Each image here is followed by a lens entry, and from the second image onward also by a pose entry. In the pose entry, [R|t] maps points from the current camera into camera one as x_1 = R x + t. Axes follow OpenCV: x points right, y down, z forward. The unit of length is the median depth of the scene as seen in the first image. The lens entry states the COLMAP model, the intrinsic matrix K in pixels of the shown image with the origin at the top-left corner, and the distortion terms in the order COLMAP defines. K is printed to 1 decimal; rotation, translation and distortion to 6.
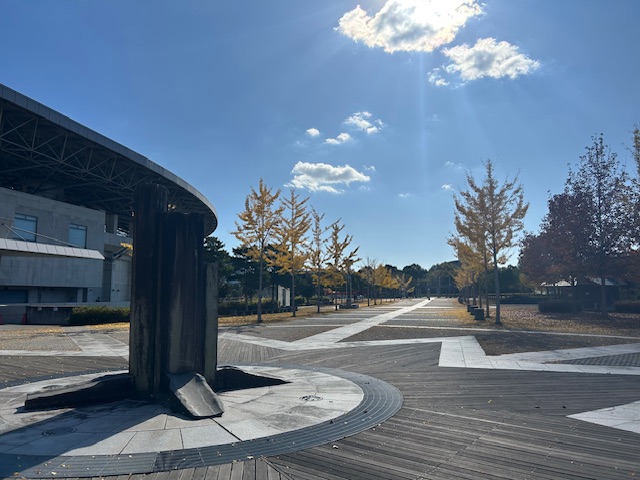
lens RADIAL K [[475.6, 0, 320.0], [0, 475.6, 240.0], [0, 0, 1]] dist [0.077000, -0.084878]
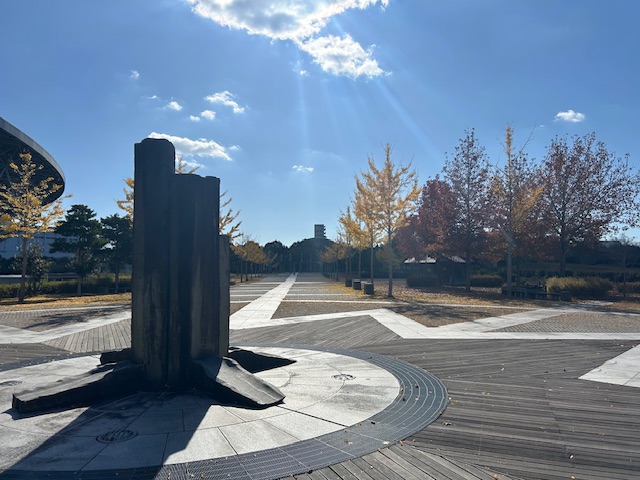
lens RADIAL K [[475.6, 0, 320.0], [0, 475.6, 240.0], [0, 0, 1]] dist [0.077000, -0.084878]
pose [[0.953854, 0.022724, 0.299408, -0.100423], [-0.037604, 0.998322, 0.044029, 0.004065], [-0.297906, -0.053256, 0.953109, 0.031232]]
